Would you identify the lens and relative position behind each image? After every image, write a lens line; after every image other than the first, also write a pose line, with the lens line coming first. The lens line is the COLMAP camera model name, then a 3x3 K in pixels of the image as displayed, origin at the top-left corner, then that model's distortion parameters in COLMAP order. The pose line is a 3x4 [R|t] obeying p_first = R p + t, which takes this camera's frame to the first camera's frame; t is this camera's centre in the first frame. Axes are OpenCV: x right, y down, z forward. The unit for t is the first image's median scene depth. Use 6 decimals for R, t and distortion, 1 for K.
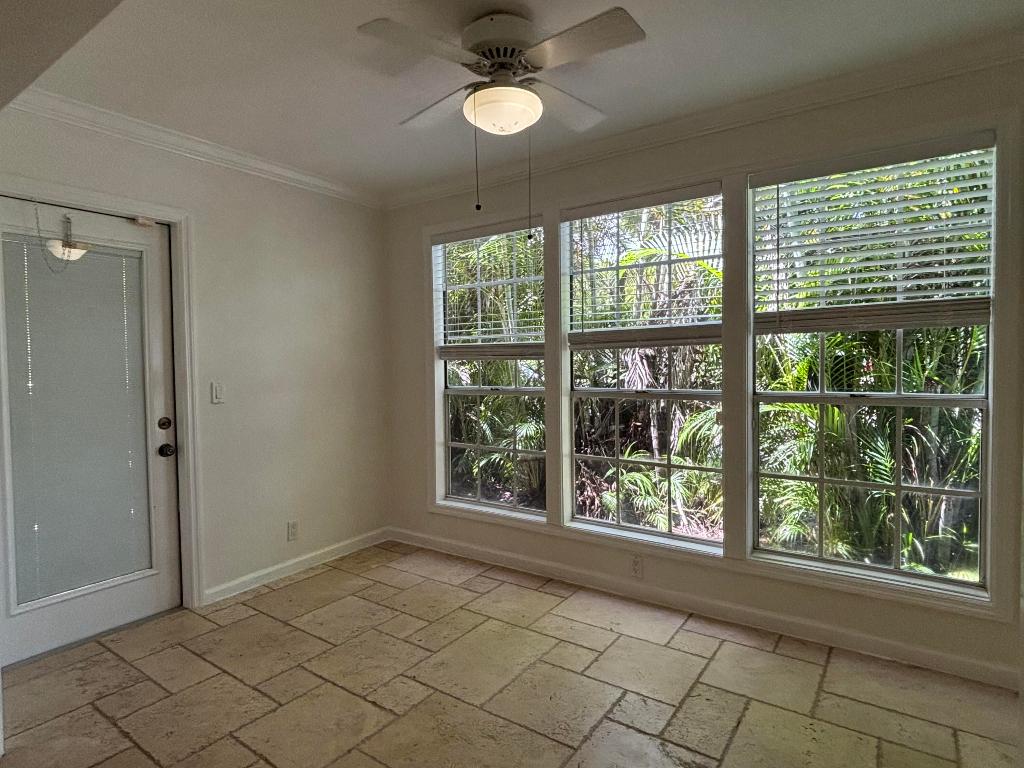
lens RADIAL K [[565.3, 0, 503.9], [0, 565.3, 381.9], [0, 0, 1]] dist [0.004566, -0.002533]
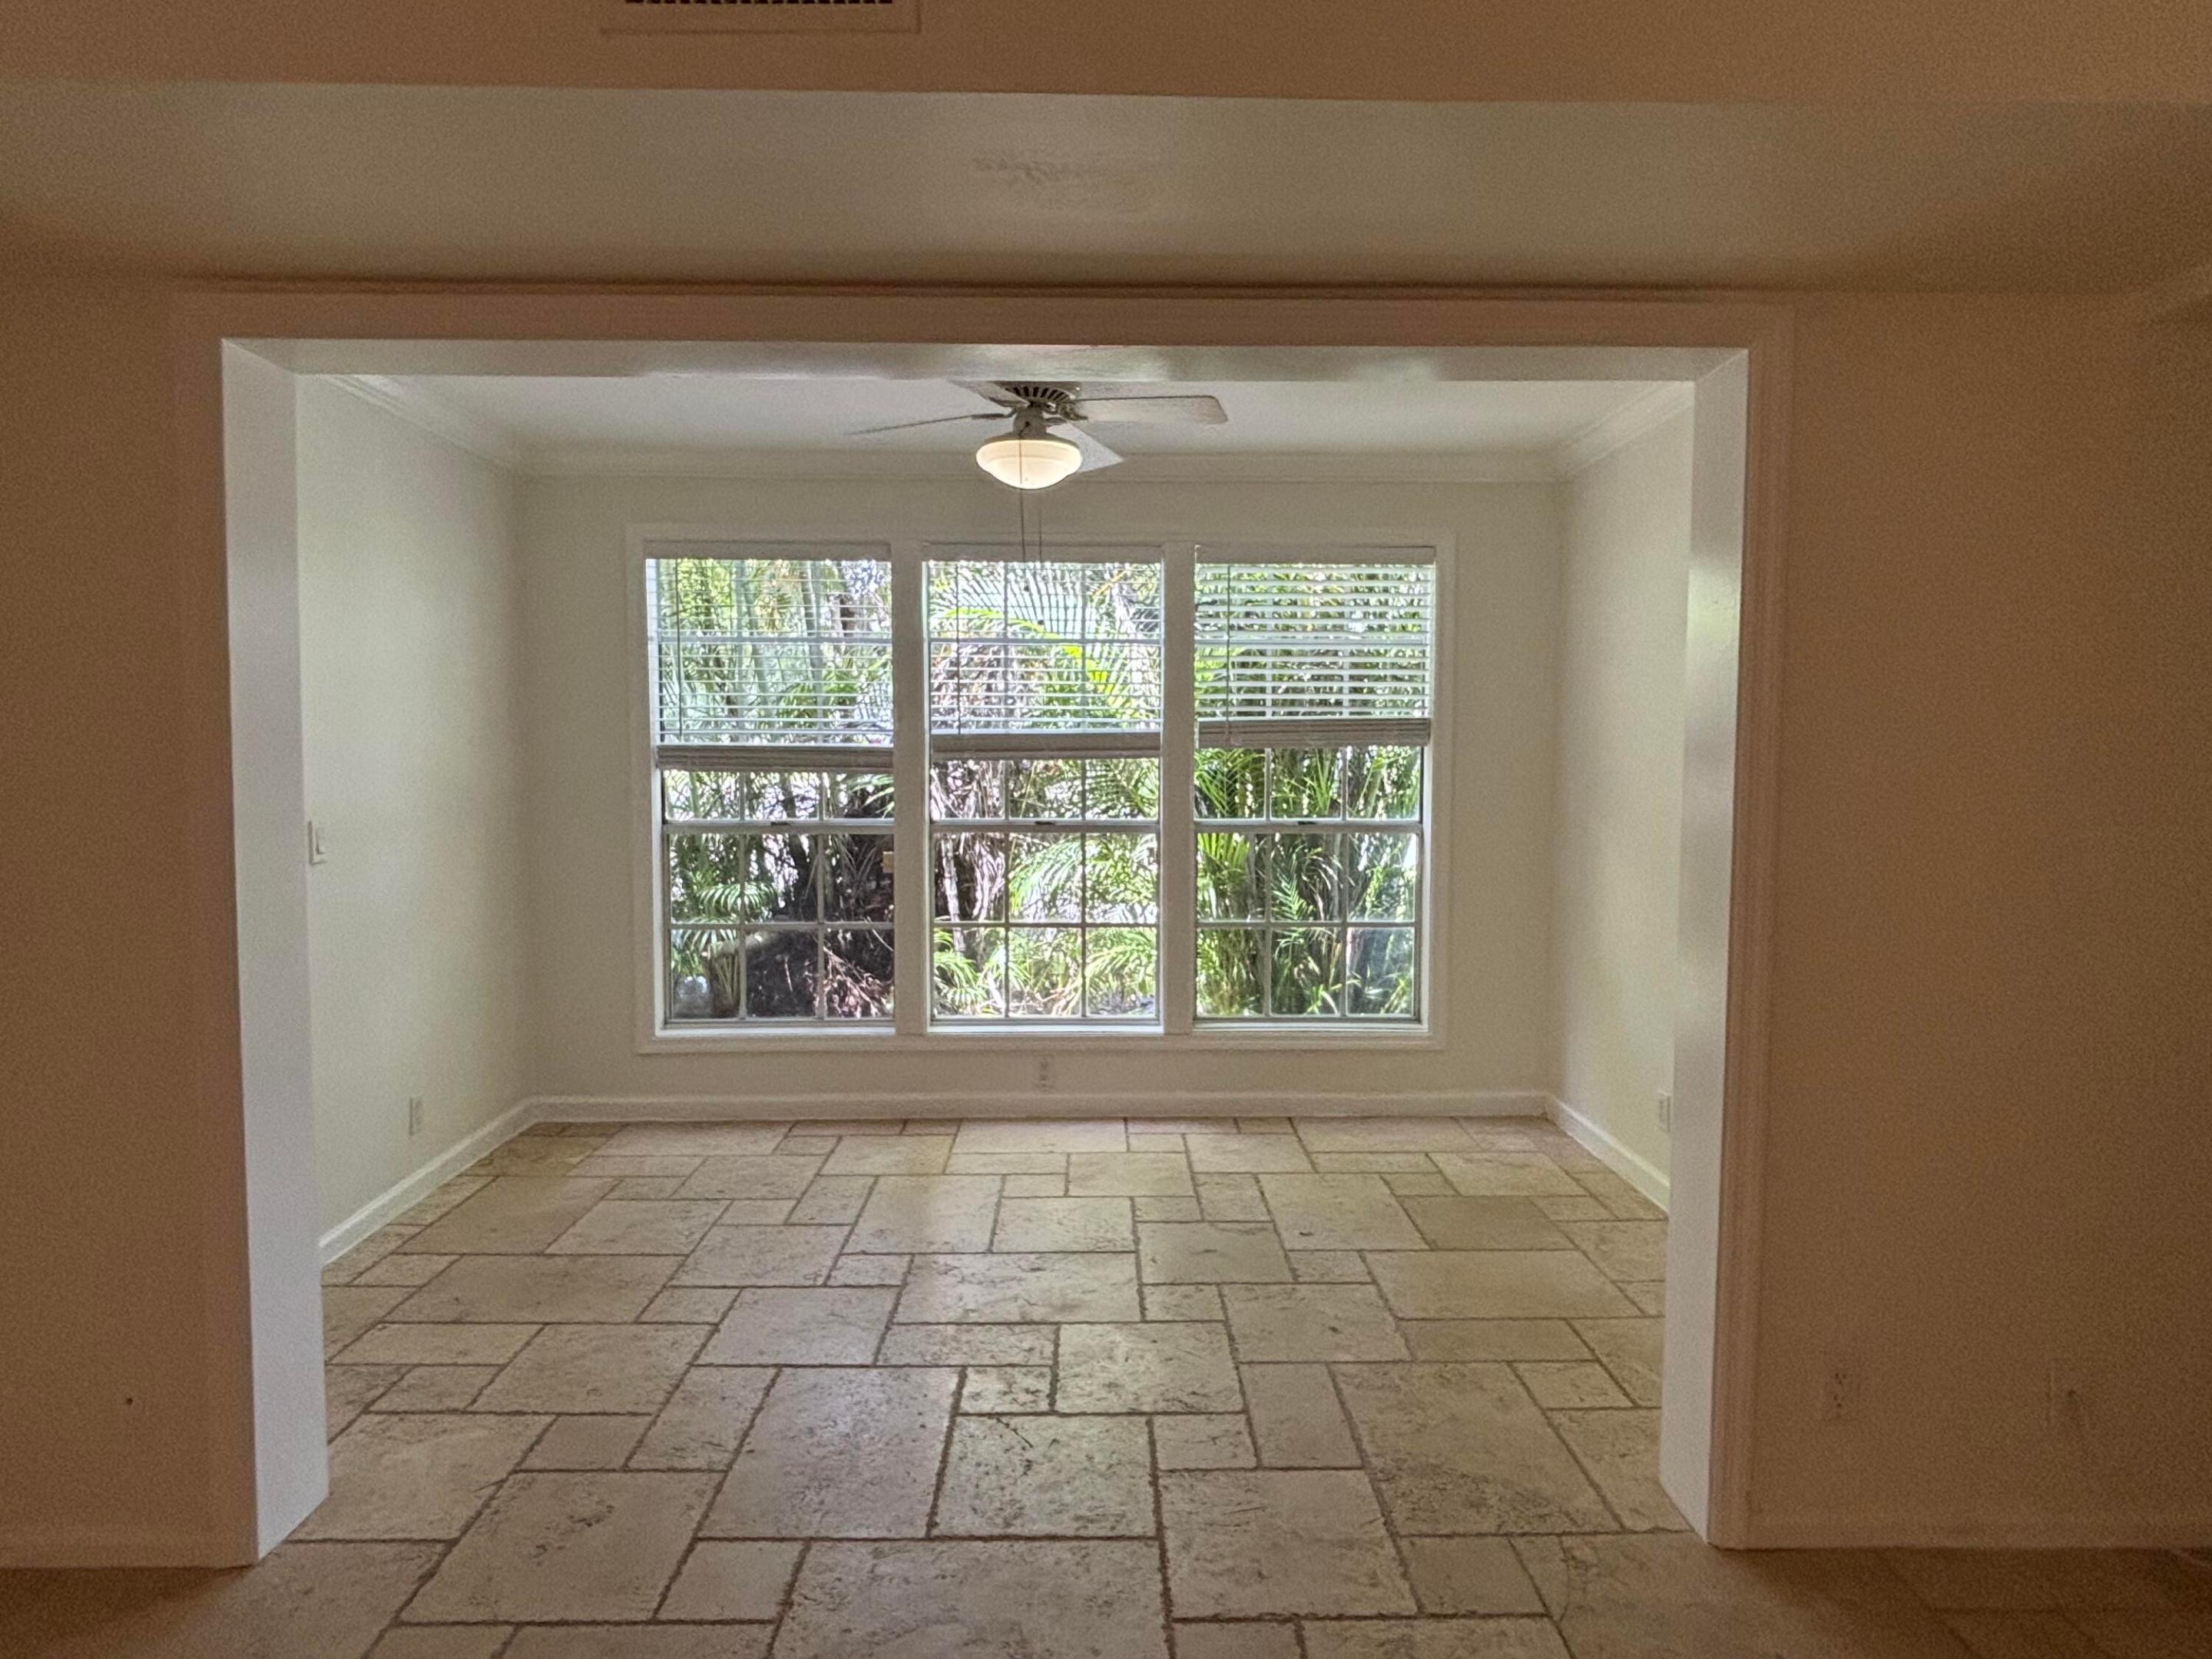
lens RADIAL K [[1221.2, 0, 1096.6], [0, 1221.2, 830.3], [0, 0, 1]] dist [0.004566, -0.002533]
pose [[0.806319, -0.022750, 0.591043, -0.615598], [0.008089, 0.999591, 0.027441, -0.015140], [-0.591425, -0.017345, 0.806173, -0.260584]]
